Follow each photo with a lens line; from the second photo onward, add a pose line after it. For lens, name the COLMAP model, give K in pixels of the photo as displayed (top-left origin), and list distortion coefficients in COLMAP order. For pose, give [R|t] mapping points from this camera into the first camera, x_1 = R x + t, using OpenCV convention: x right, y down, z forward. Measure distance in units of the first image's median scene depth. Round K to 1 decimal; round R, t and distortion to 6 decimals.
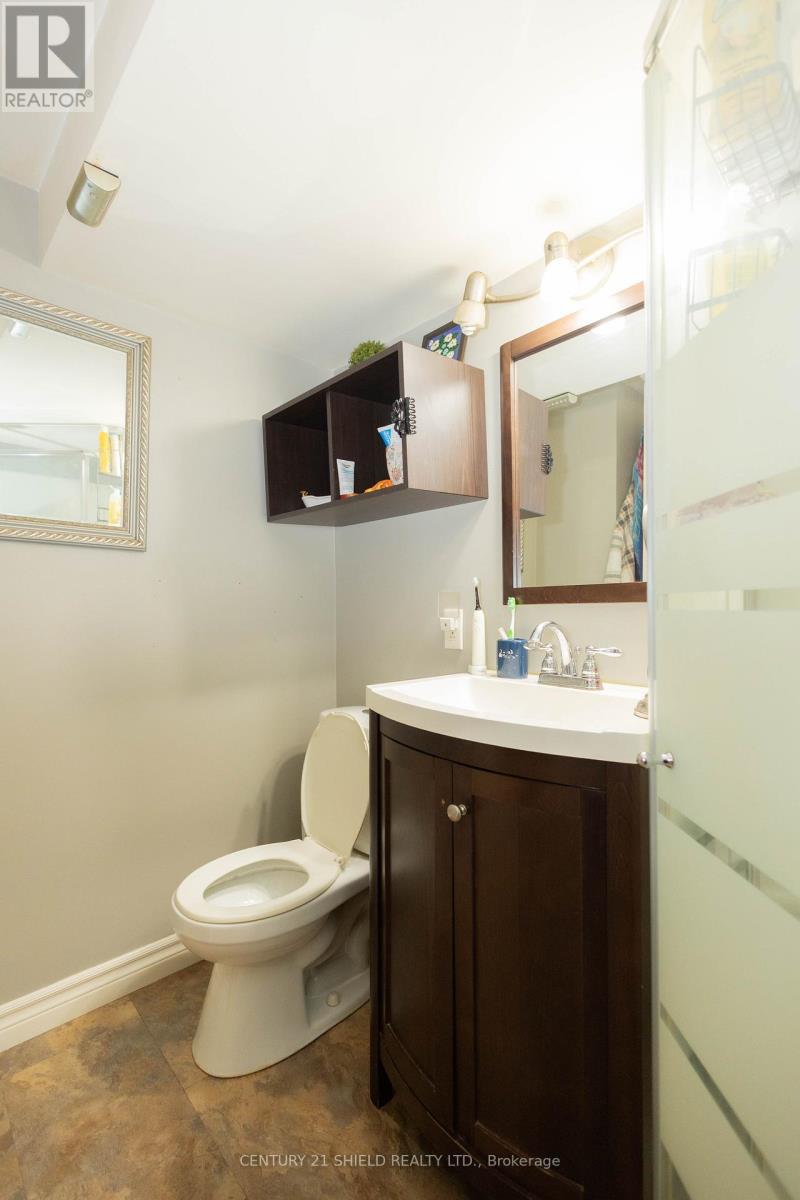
lens RADIAL K [[553.2, 0, 400.5], [0, 553.2, 600.5], [0, 0, 1]] dist [0.008672, -0.000745]
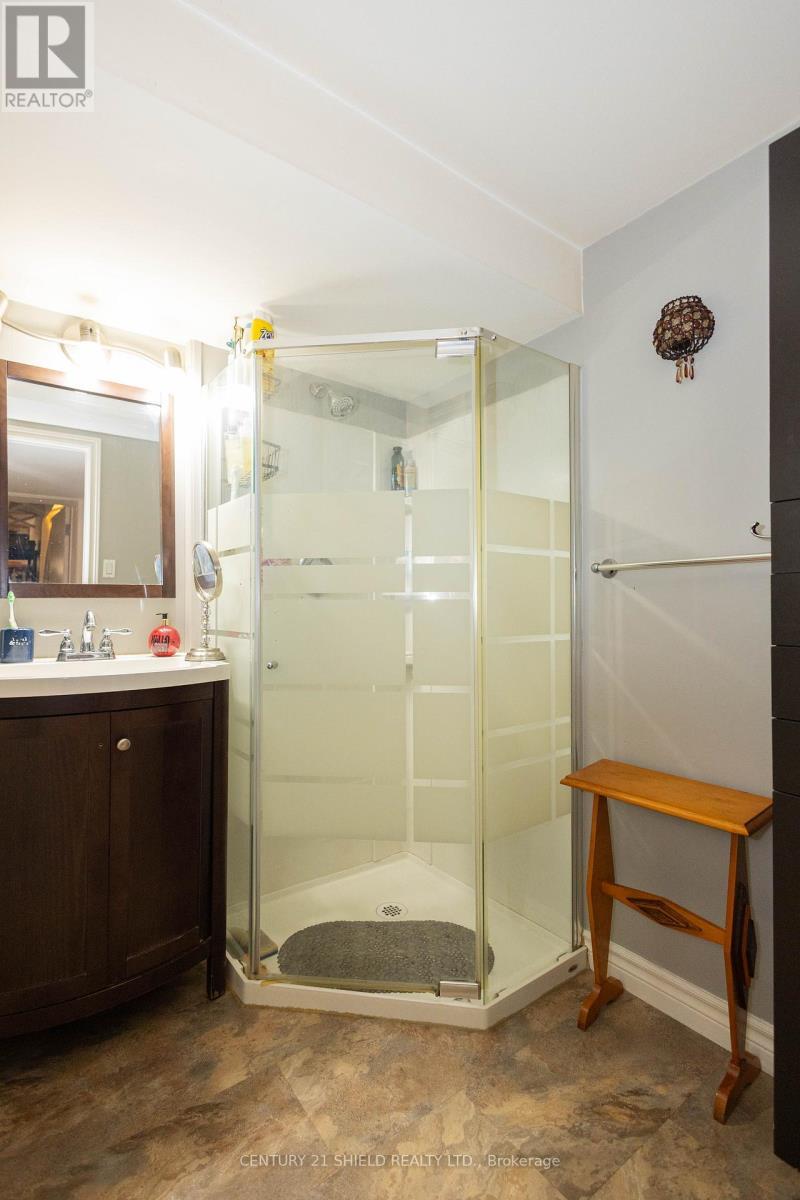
lens RADIAL K [[553.2, 0, 399.9], [0, 553.2, 599.8], [0, 0, 1]] dist [0.008672, -0.000745]
pose [[0.116225, 0.017339, 0.993072, -0.891384], [-0.009128, 0.999824, -0.016389, 0.024991], [-0.993181, -0.007160, 0.116363, 0.108983]]
